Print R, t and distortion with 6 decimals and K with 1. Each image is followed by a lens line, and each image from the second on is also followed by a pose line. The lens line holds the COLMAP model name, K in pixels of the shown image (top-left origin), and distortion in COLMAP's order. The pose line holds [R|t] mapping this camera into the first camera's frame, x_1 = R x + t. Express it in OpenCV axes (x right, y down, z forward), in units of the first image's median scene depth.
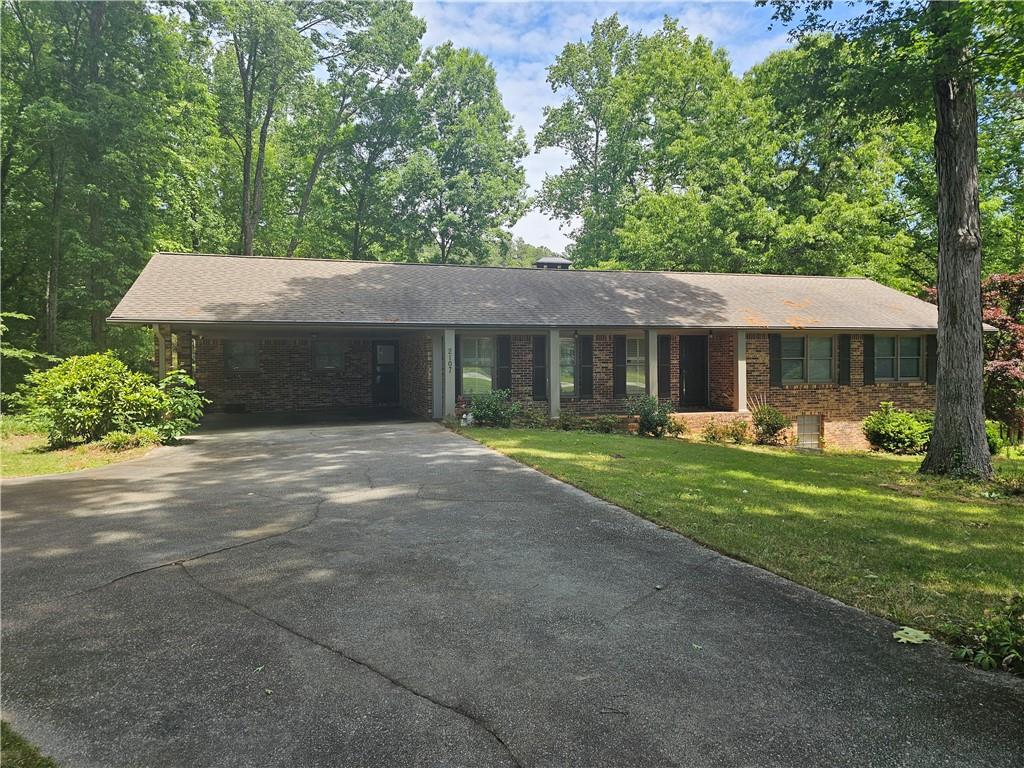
lens RADIAL K [[676.7, 0, 508.8], [0, 676.7, 377.2], [0, 0, 1]] dist [0.047479, -0.037382]
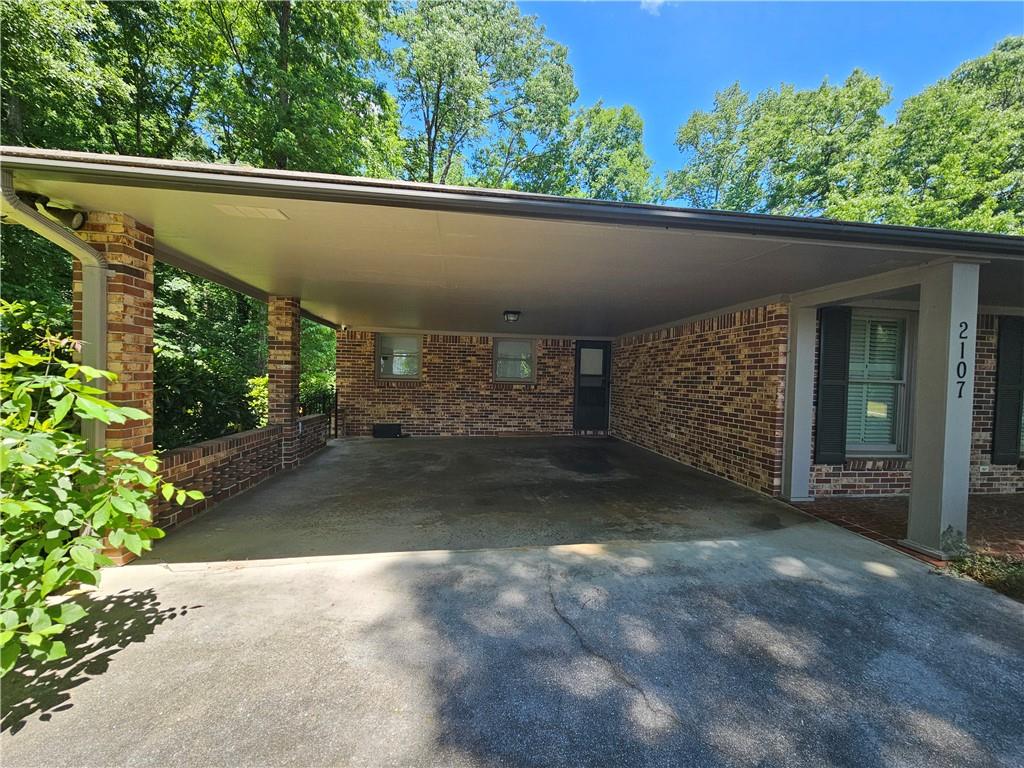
lens RADIAL K [[433.7, 0, 514.8], [0, 433.7, 389.9], [0, 0, 1]] dist [-0.001070, 0.000553]
pose [[0.985061, 0.038182, -0.167919, -0.191495], [-0.038130, 0.999267, 0.003533, -0.002518], [0.167931, 0.002922, 0.985794, 0.561022]]
